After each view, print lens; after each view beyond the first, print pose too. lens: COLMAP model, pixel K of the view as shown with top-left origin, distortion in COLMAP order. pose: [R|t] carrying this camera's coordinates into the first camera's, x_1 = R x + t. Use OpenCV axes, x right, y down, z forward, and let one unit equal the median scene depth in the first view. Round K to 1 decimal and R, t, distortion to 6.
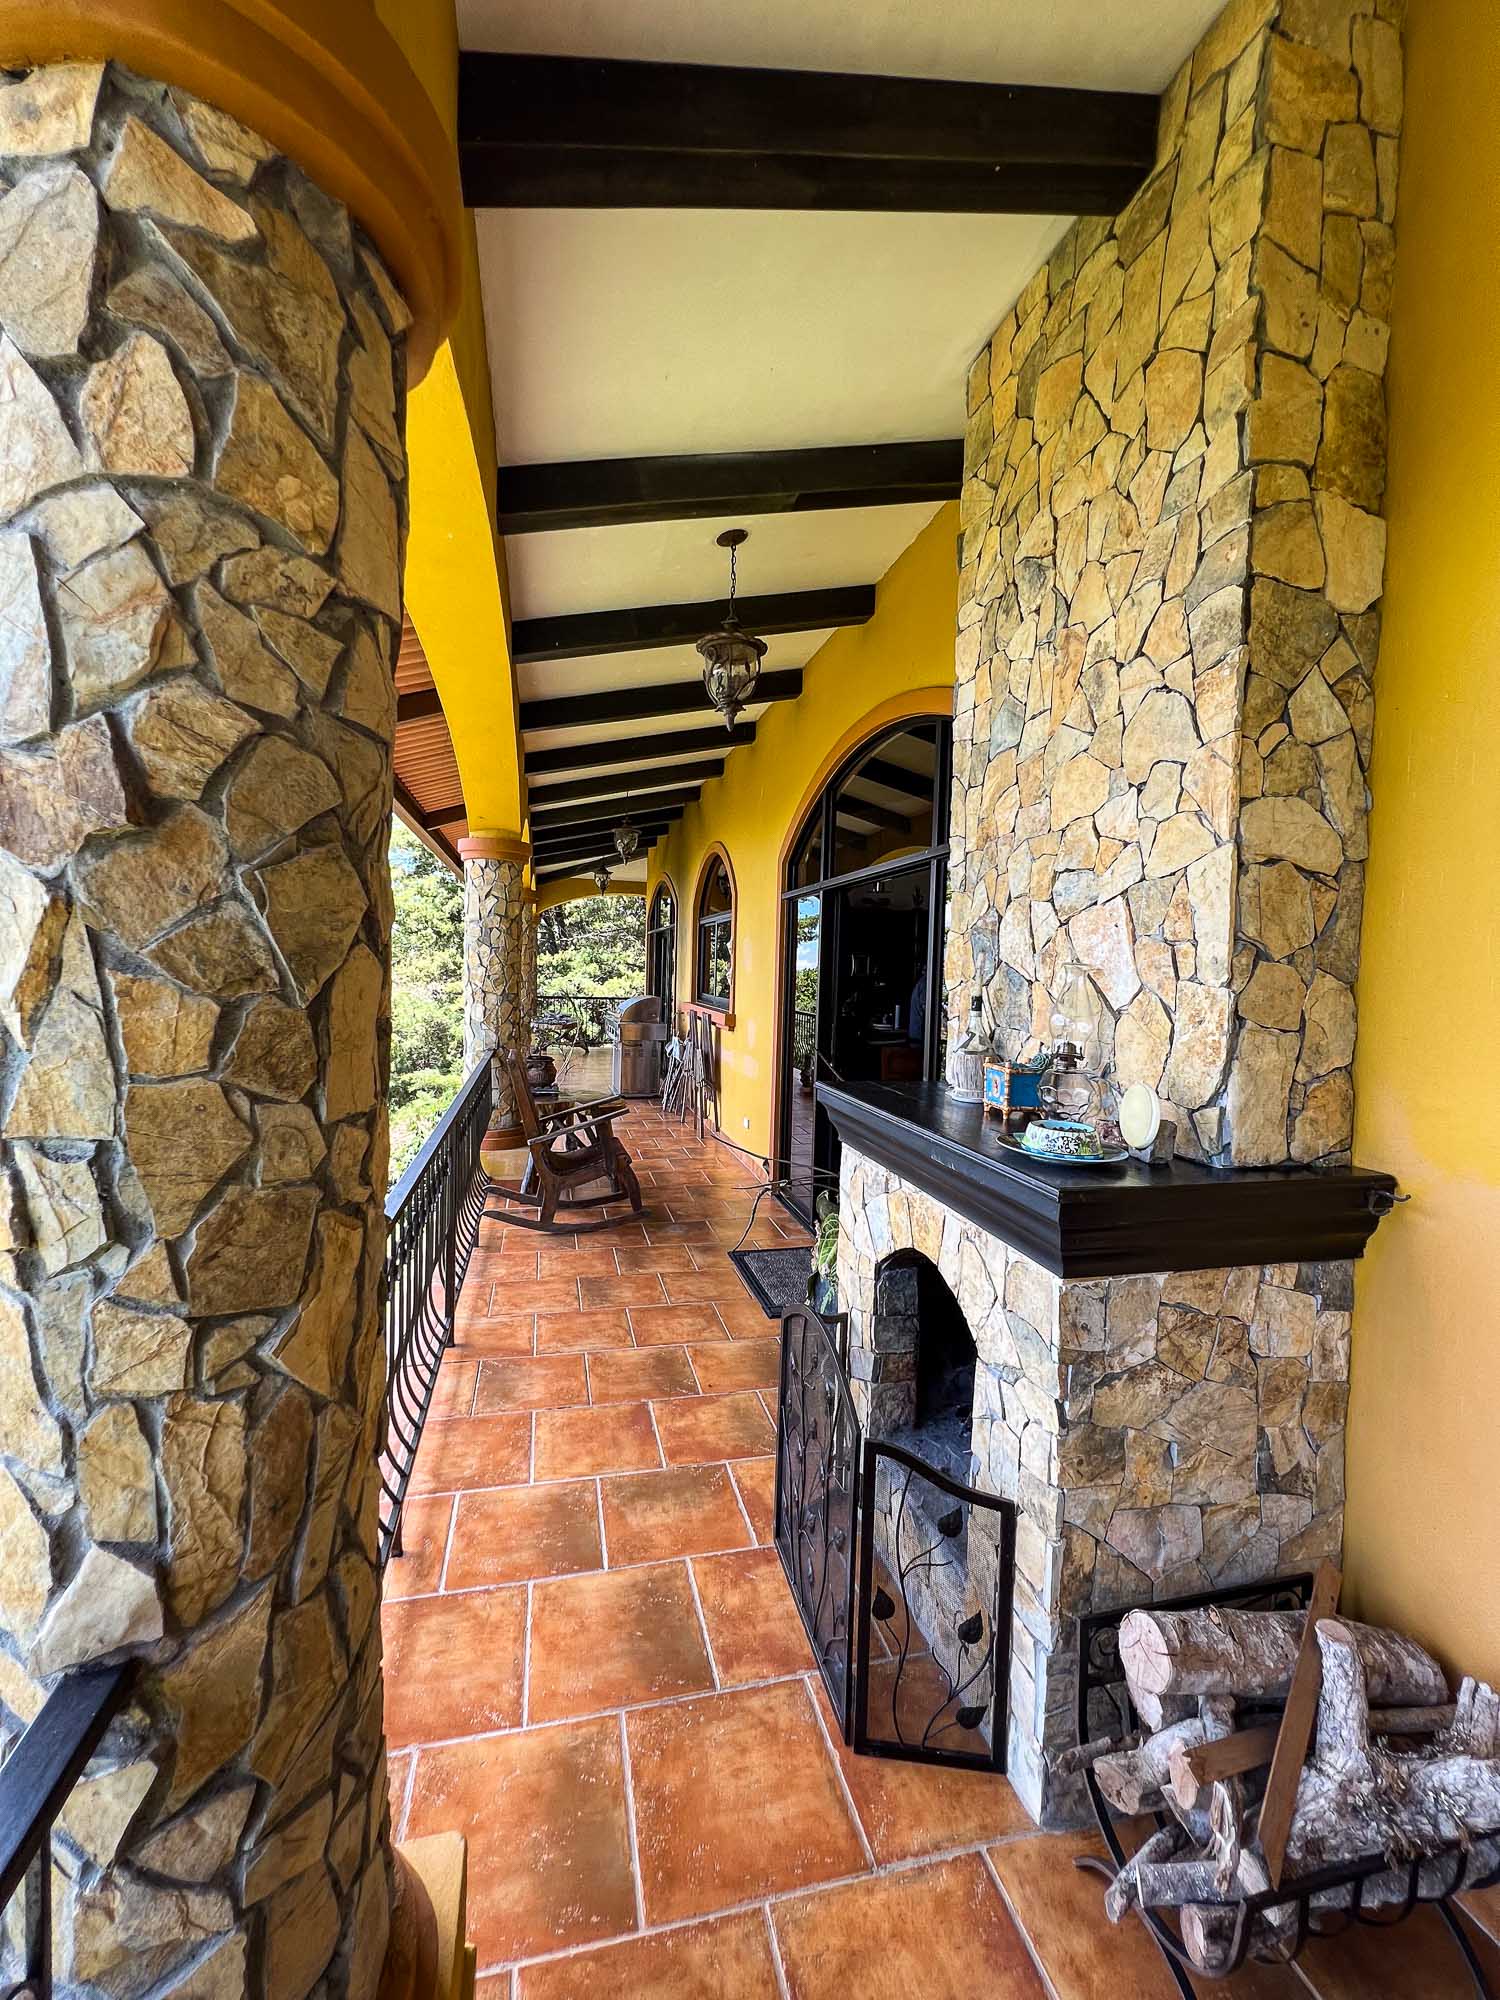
lens RADIAL K [[799.1, 0, 745.0], [0, 799.1, 992.8], [0, 0, 1]] dist [-0.001028, -0.000592]
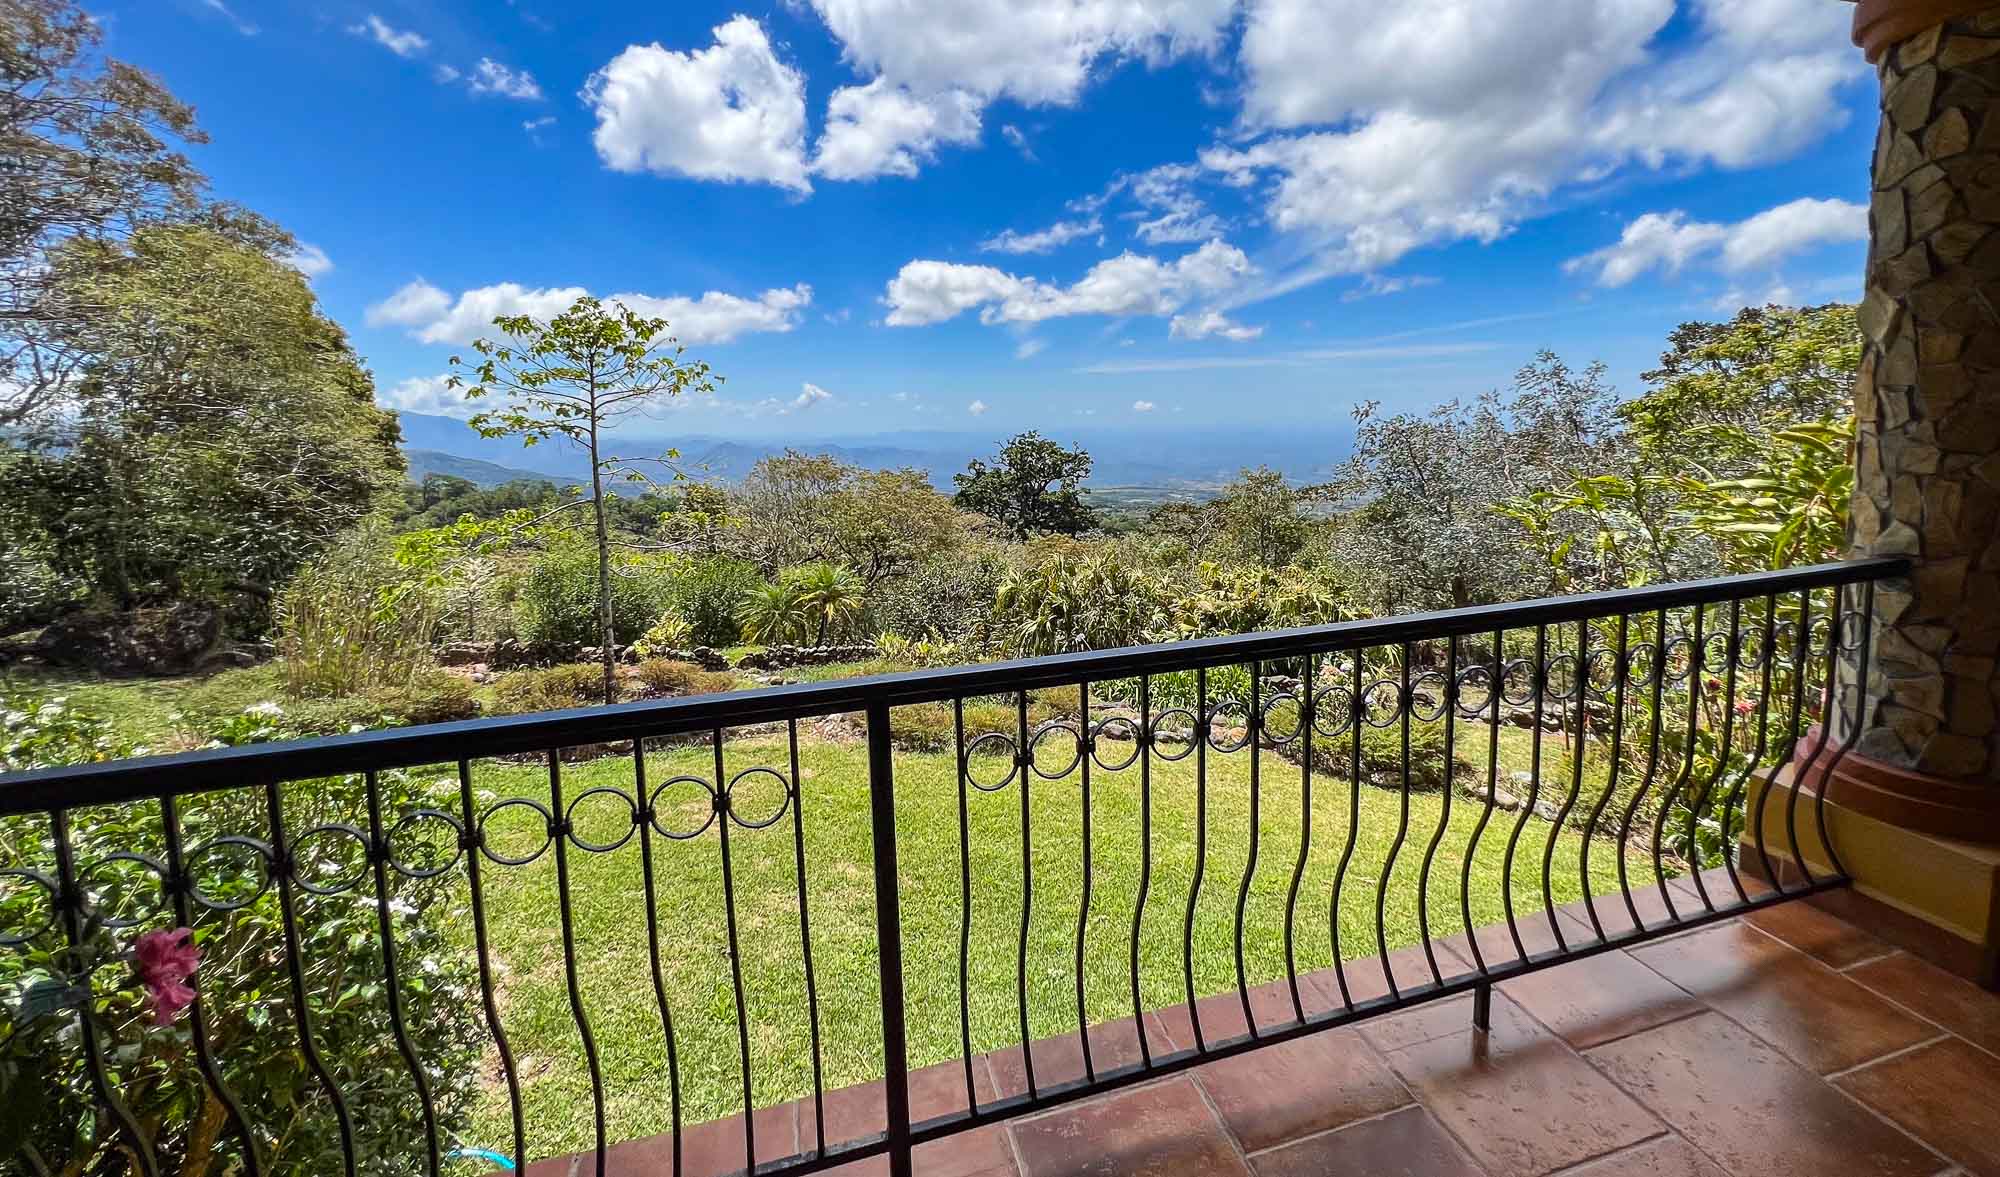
lens RADIAL K [[818.1, 0, 1025.1], [0, 818.1, 499.0], [0, 0, 1]] dist [0.000717, 0.000219]
pose [[0.048456, 0.082483, -0.995414, 2.110349], [-0.000878, 0.996588, 0.082538, 0.356085], [0.998825, -0.003125, 0.048363, -2.450579]]
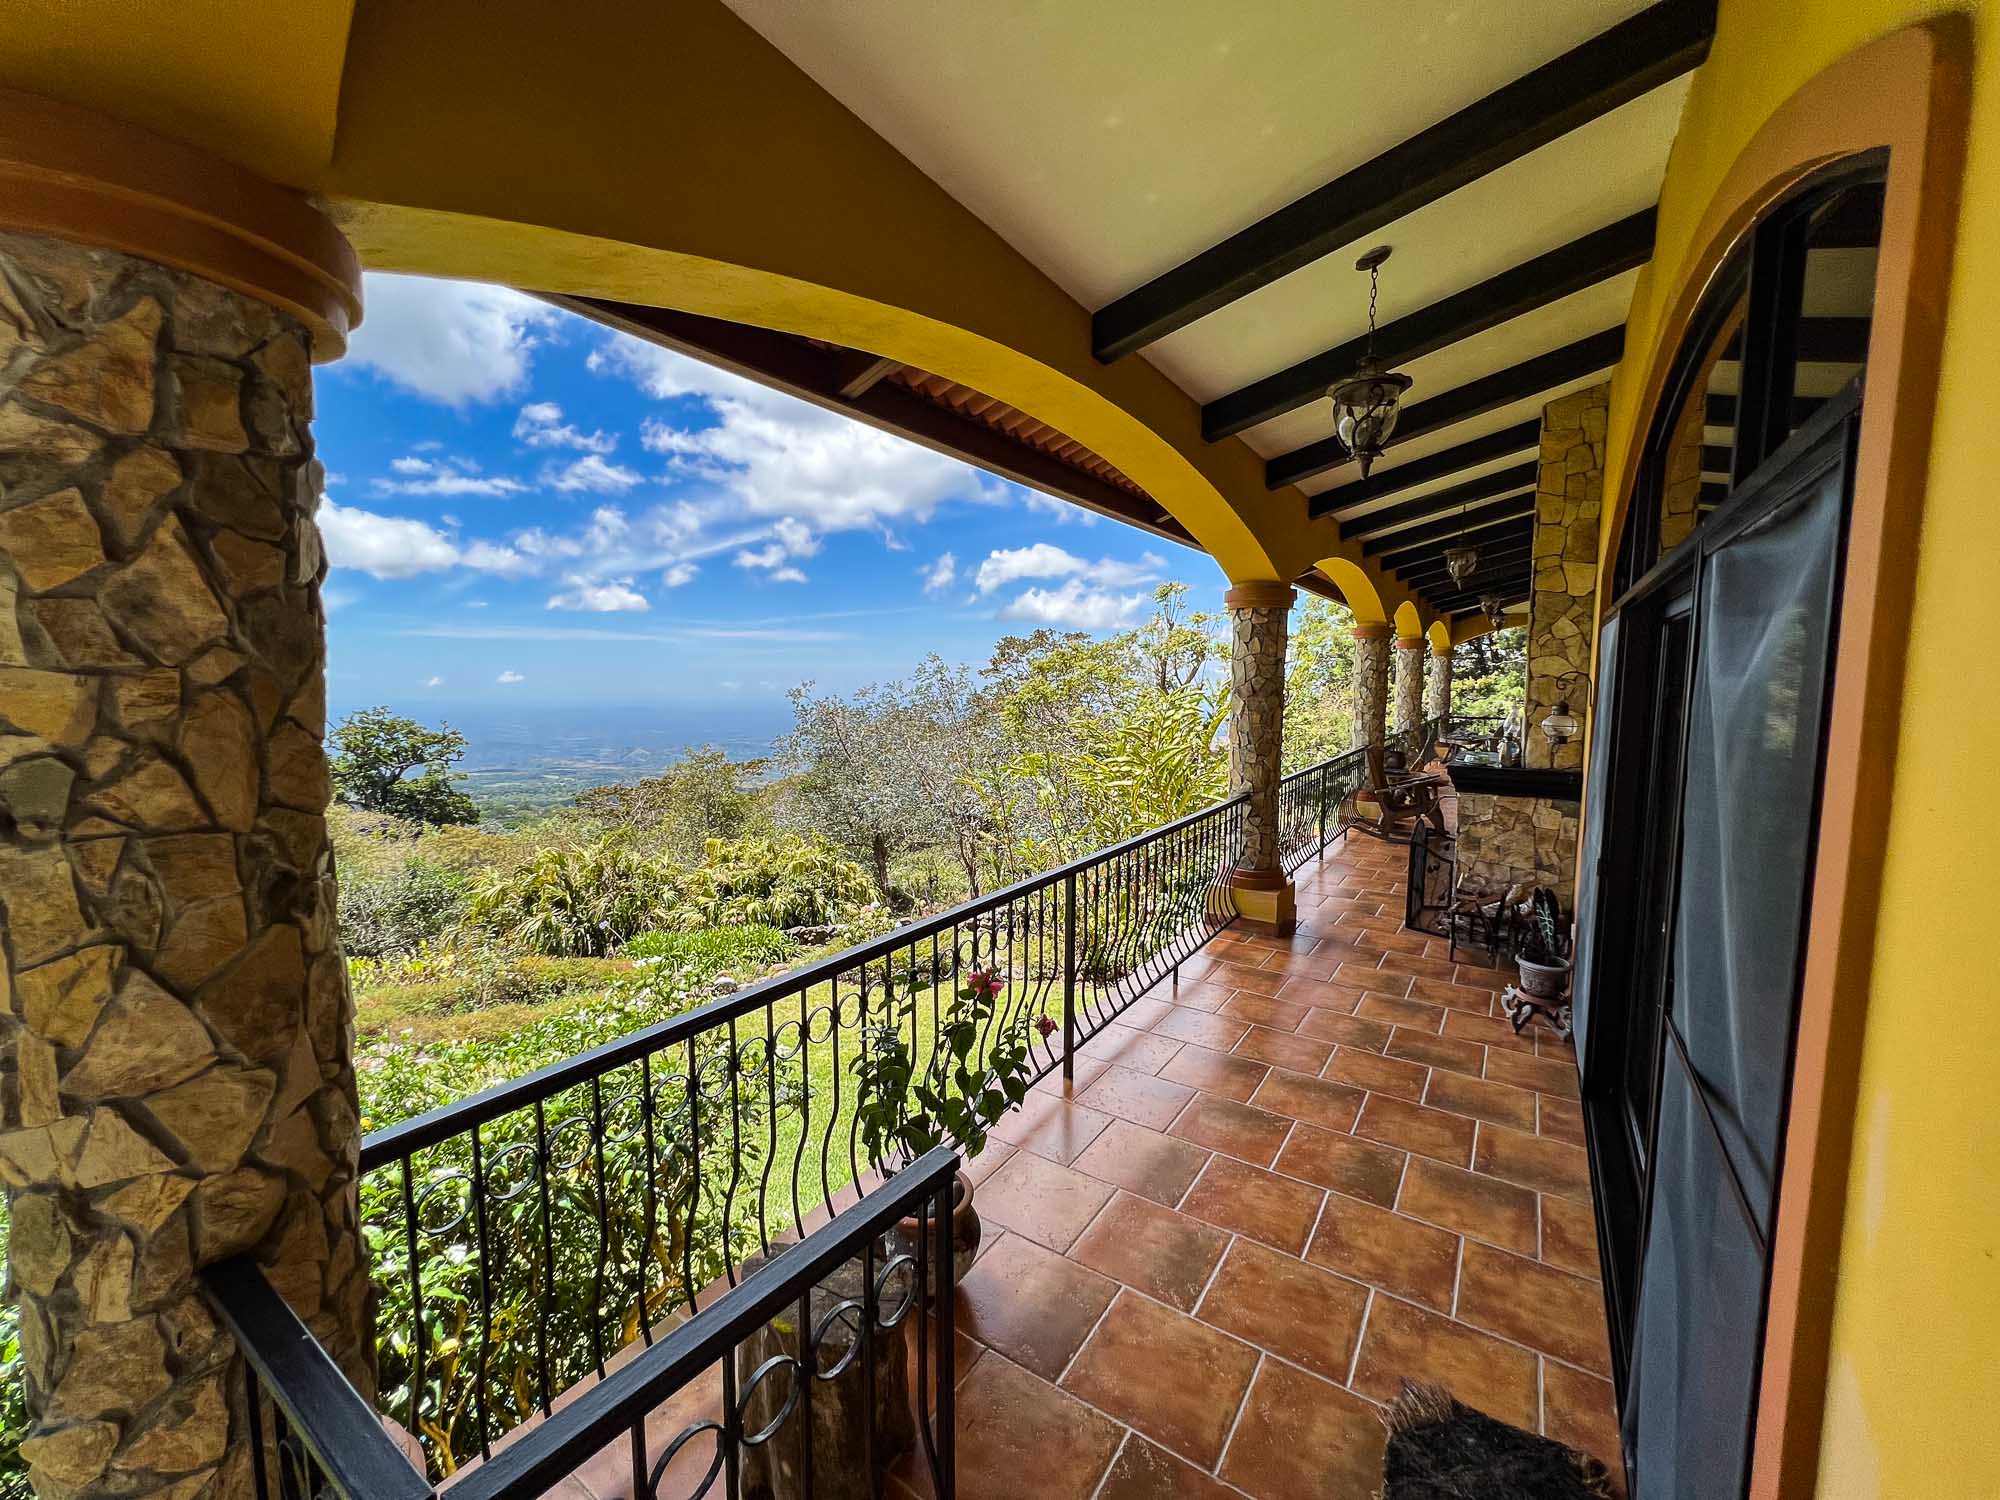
lens RADIAL K [[799.1, 0, 1000.0], [0, 799.1, 750.7], [0, 0, 1]] dist [-0.001028, -0.000592]
pose [[0.680416, 0.043030, -0.731562, 3.536035], [-0.007644, 0.998637, 0.051630, -0.024664], [0.732787, -0.029538, 0.679817, -6.555306]]
